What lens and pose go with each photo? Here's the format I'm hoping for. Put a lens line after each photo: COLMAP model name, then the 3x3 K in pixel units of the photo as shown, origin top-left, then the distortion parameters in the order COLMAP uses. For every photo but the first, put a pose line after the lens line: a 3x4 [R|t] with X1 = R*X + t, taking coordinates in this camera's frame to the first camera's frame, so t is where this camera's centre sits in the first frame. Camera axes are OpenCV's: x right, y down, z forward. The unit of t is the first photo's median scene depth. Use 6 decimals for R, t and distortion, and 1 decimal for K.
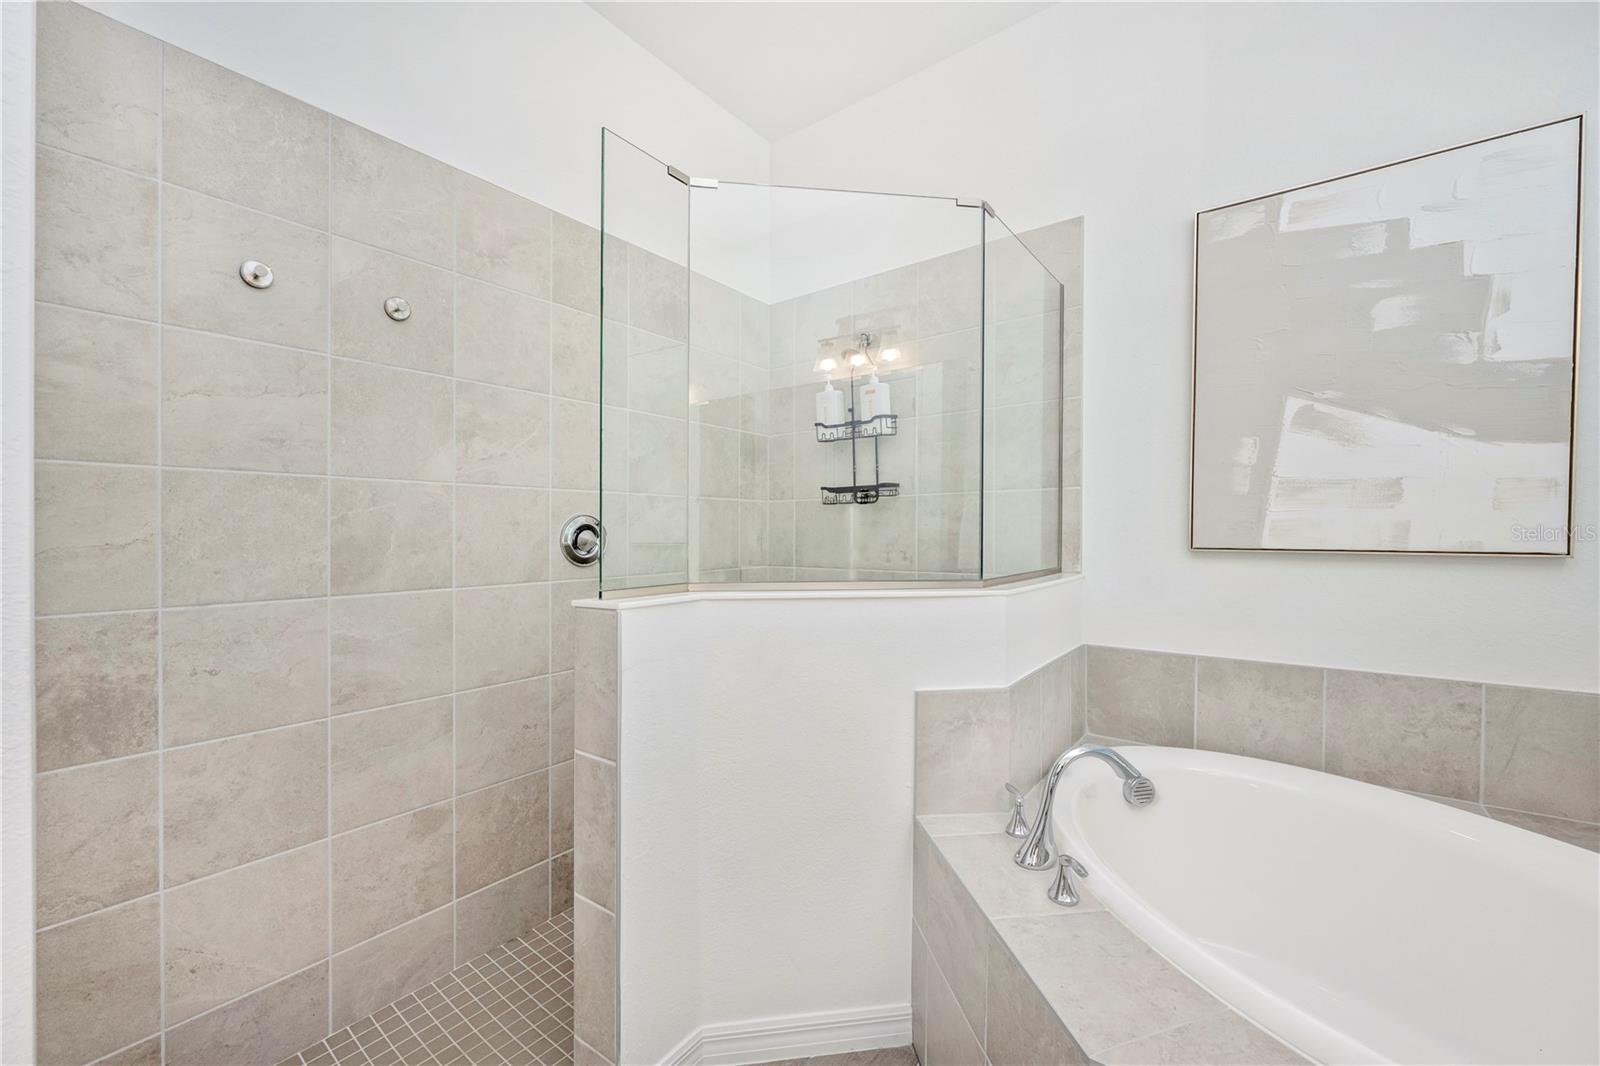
lens RADIAL K [[634.6, 0, 799.4], [0, 634.6, 538.7], [0, 0, 1]] dist [-0.006910, -0.000007]
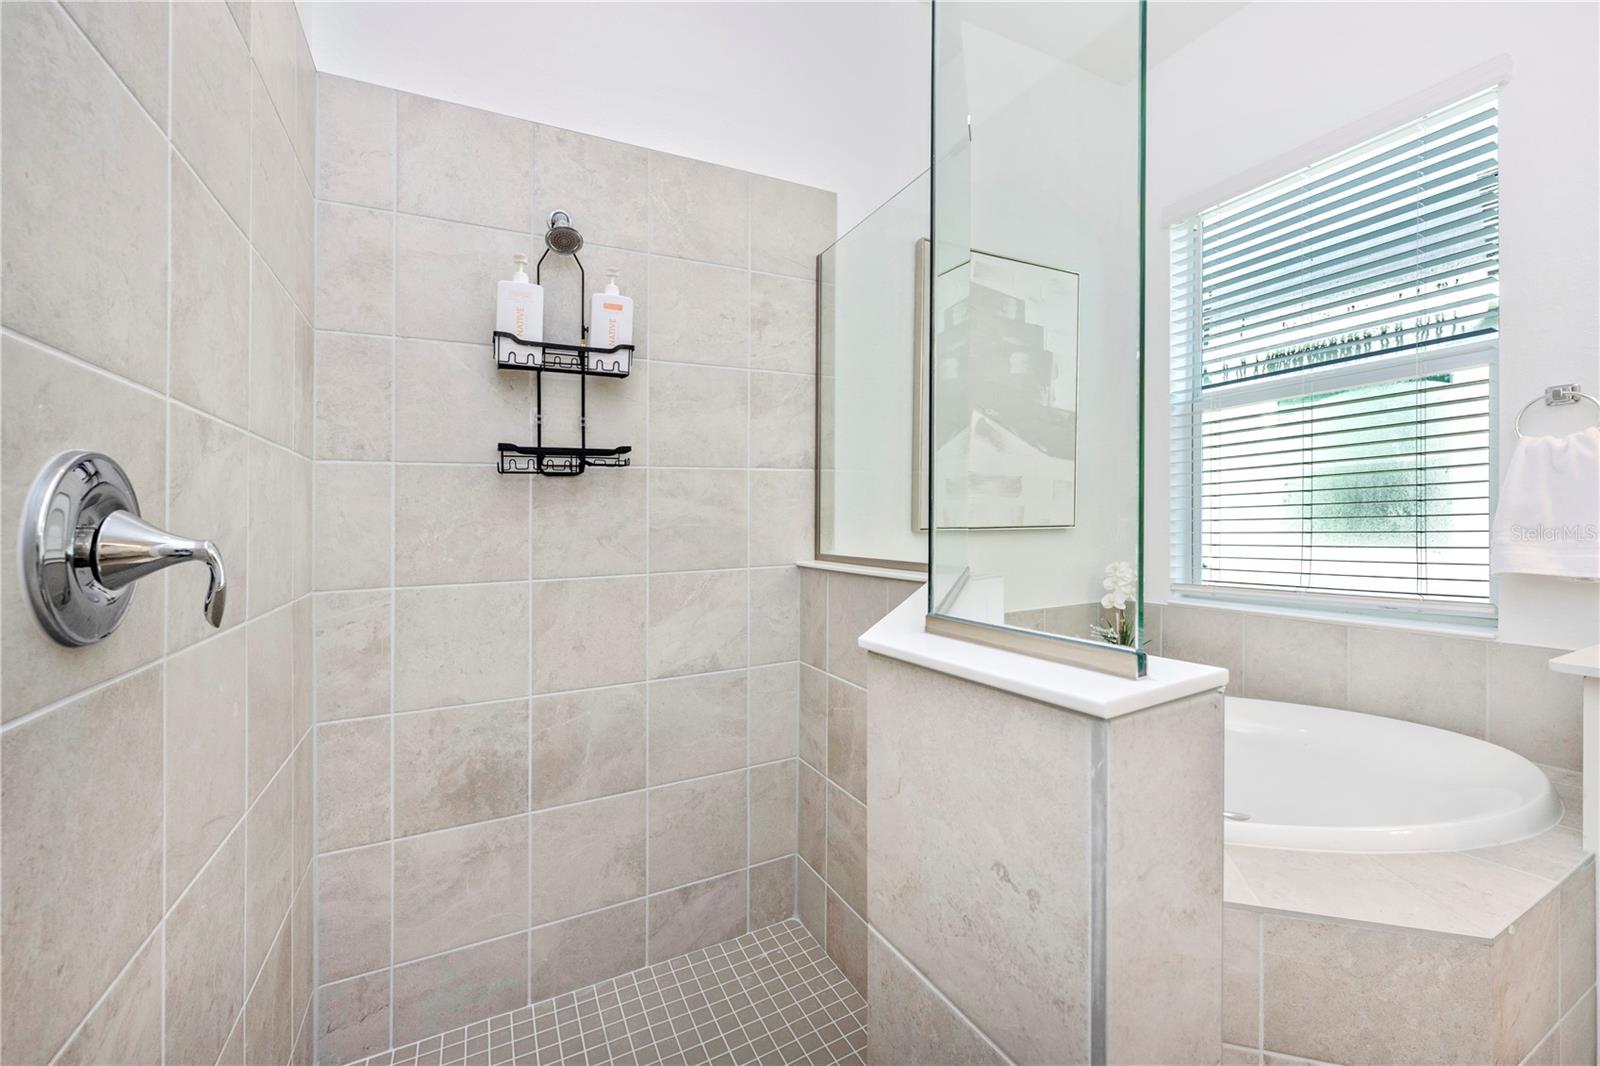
lens RADIAL K [[634.6, 0, 796.3], [0, 634.6, 525.0], [0, 0, 1]] dist [-0.006910, -0.000007]
pose [[0.441117, -0.013533, 0.897347, -0.542681], [0.026836, 0.999638, 0.001883, -0.000408], [-0.897048, 0.023251, 0.441321, 0.740022]]
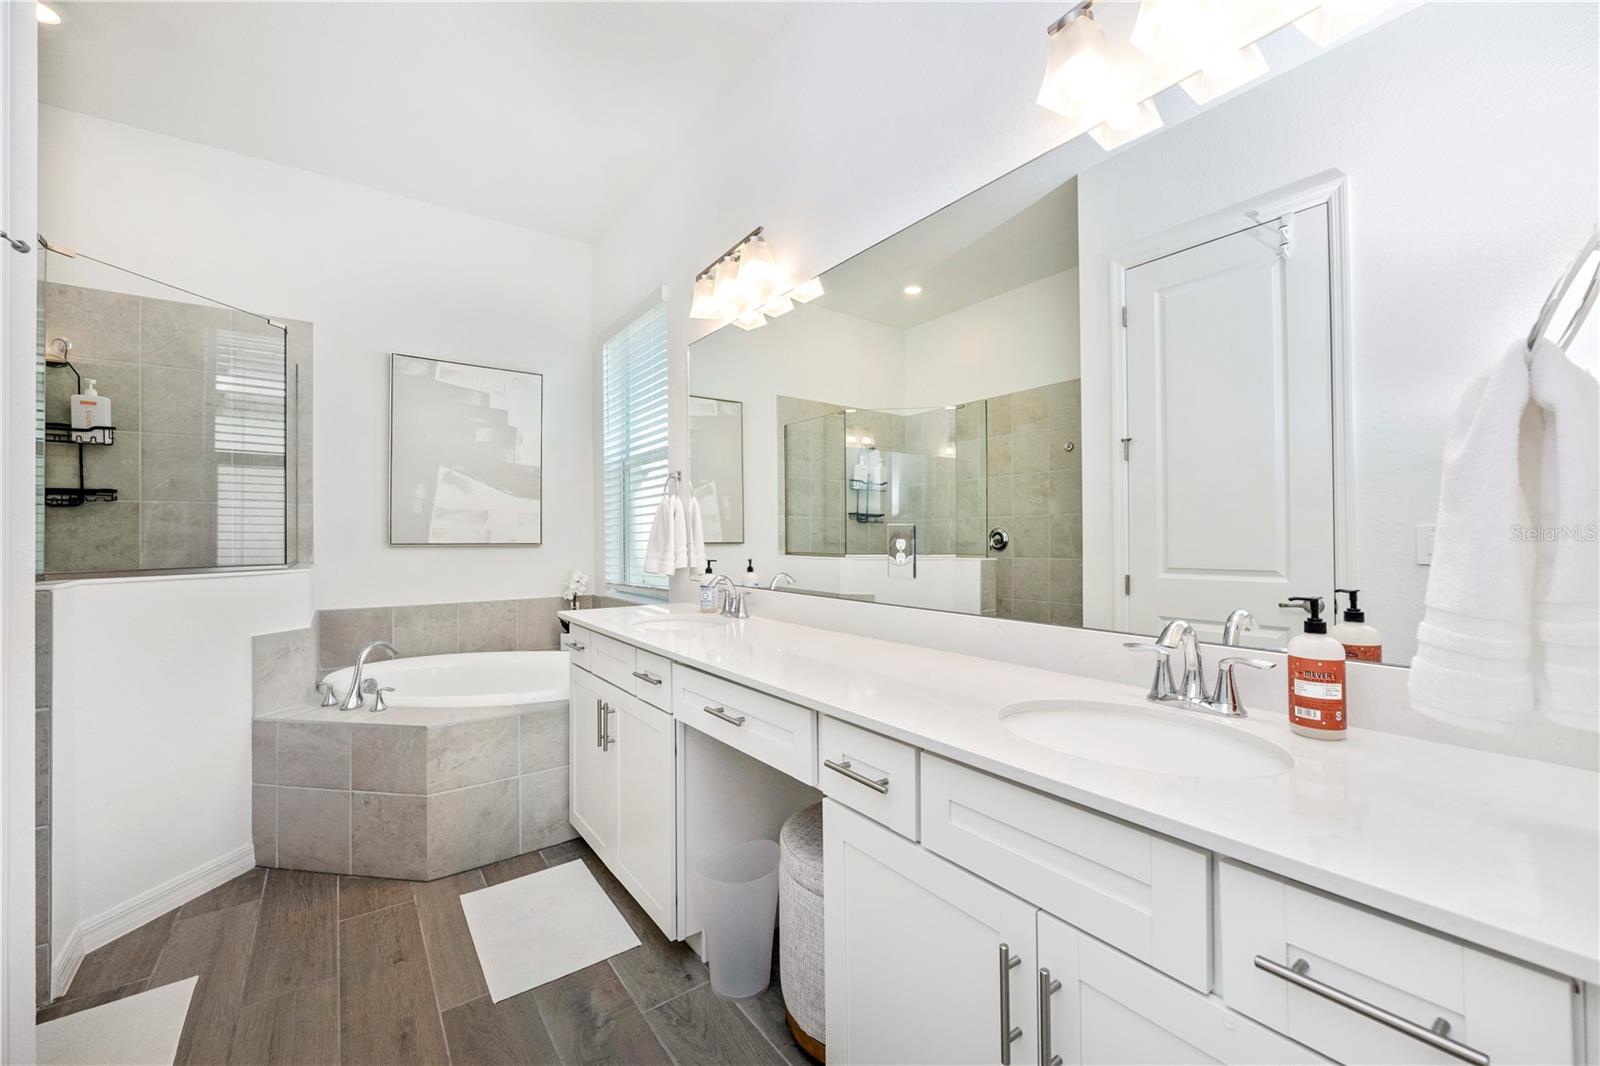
lens RADIAL K [[634.6, 0, 803.1], [0, 634.6, 548.1], [0, 0, 1]] dist [-0.006910, -0.000007]
pose [[0.281660, -0.014883, 0.959399, -0.771870], [0.012684, 0.999850, 0.011787, 0.020746], [-0.959430, 0.008849, 0.281807, -0.609722]]
